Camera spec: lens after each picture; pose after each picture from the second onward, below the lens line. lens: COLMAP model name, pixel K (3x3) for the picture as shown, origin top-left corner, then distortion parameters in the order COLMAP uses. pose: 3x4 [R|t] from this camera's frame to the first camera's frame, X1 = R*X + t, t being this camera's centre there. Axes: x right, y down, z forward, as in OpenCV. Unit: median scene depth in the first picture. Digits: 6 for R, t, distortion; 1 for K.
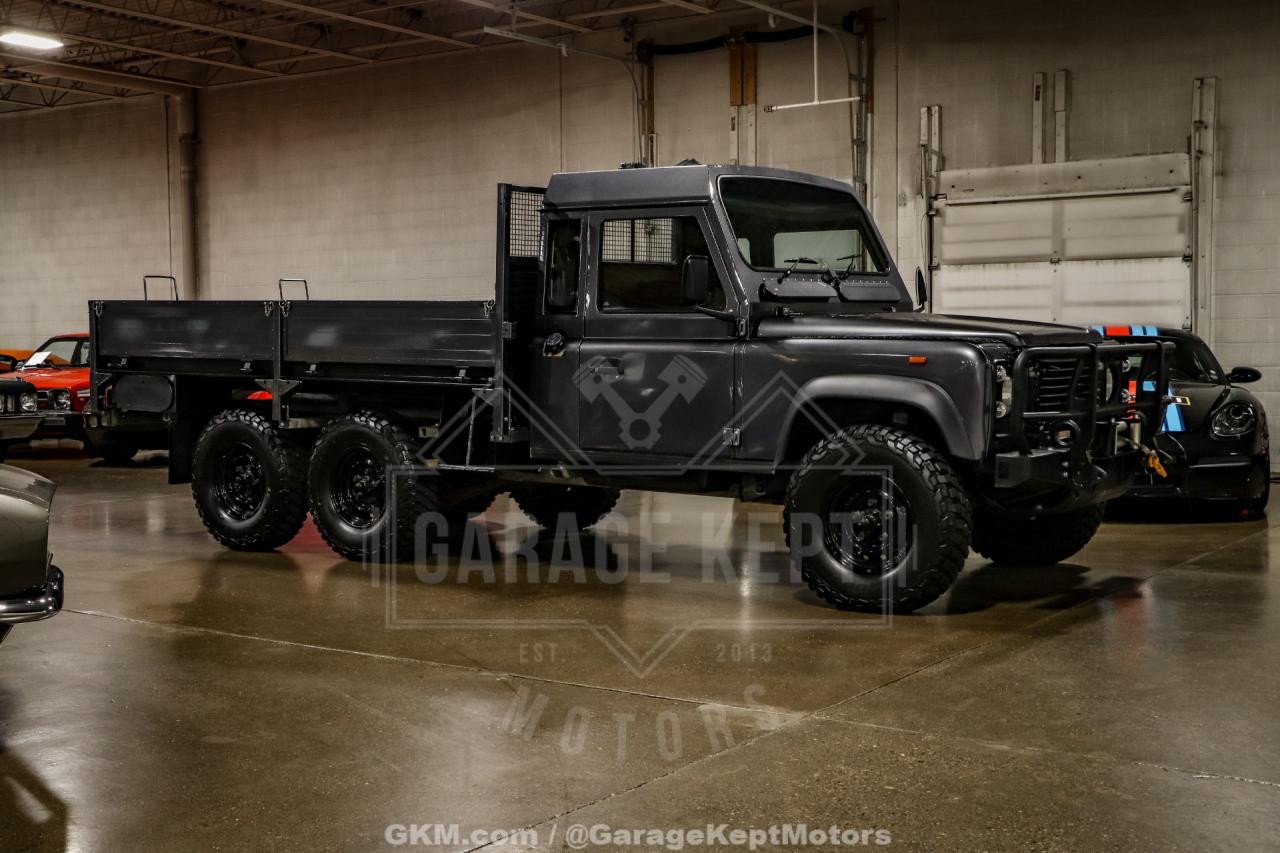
lens RADIAL K [[1619.3, 0, 756.6], [0, 1619.3, 446.3], [0, 0, 1]] dist [0.043854, 0.000000]
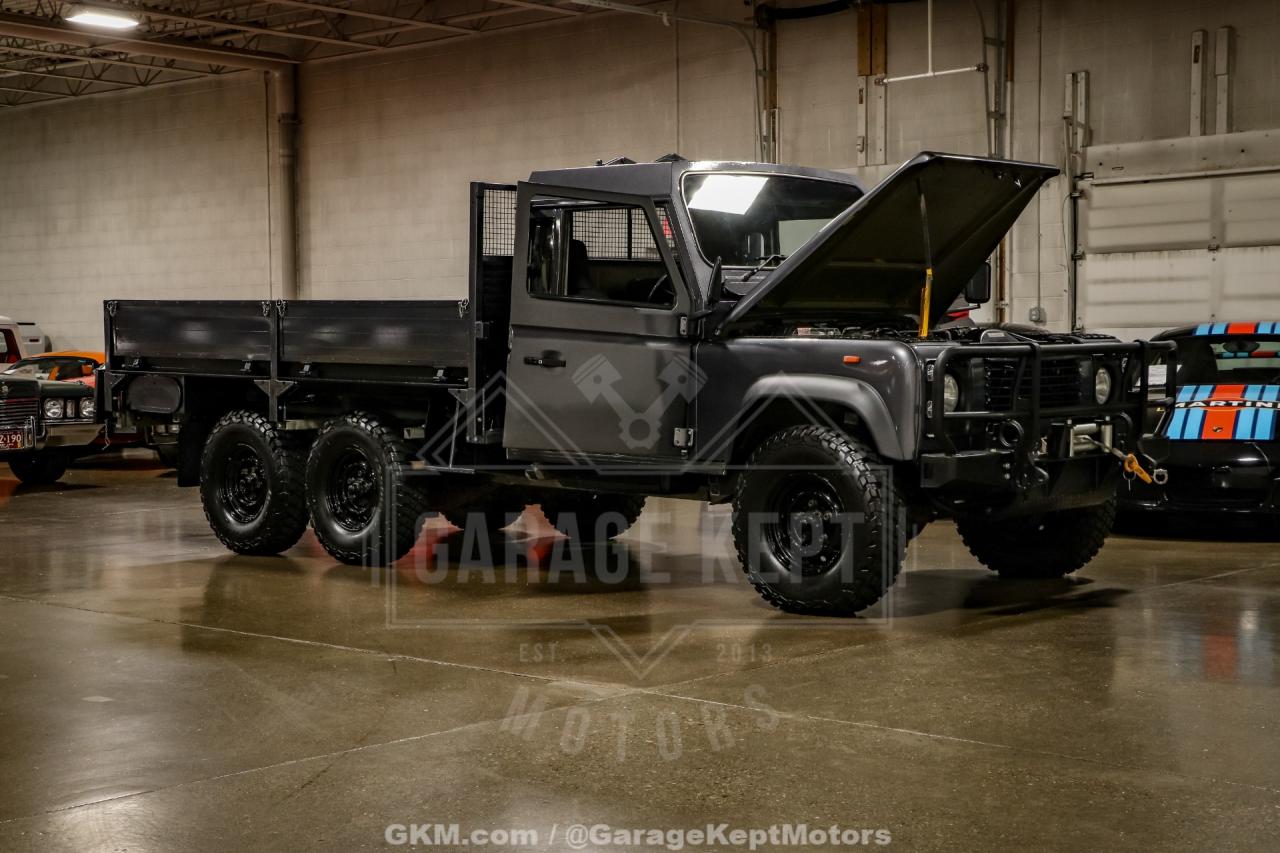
lens RADIAL K [[2001.8, 0, 765.6], [0, 2001.8, 443.5], [0, 0, 1]] dist [0.137777, 0.000000]
pose [[0.990236, 0.005421, -0.139298, 0.103256], [-0.007508, 0.999867, -0.014459, 0.007845], [0.139202, 0.015363, 0.990145, -0.104016]]
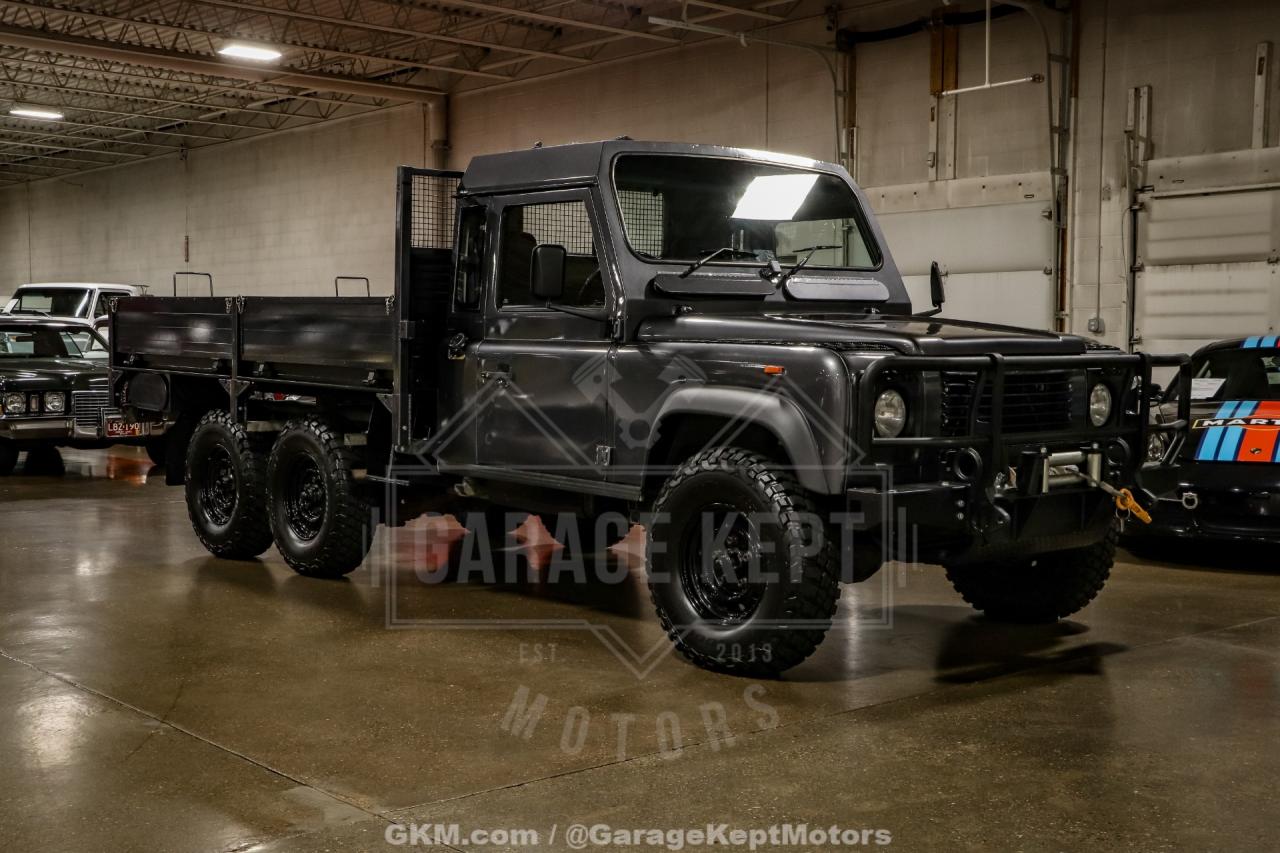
lens RADIAL K [[1619.3, 0, 724.5], [0, 1619.3, 438.6], [0, 0, 1]] dist [0.043854, 0.000000]
pose [[0.965282, 0.028398, -0.259663, 0.137129], [-0.030957, 0.999504, -0.005771, -0.005975], [0.259370, 0.013609, 0.965682, 0.094320]]
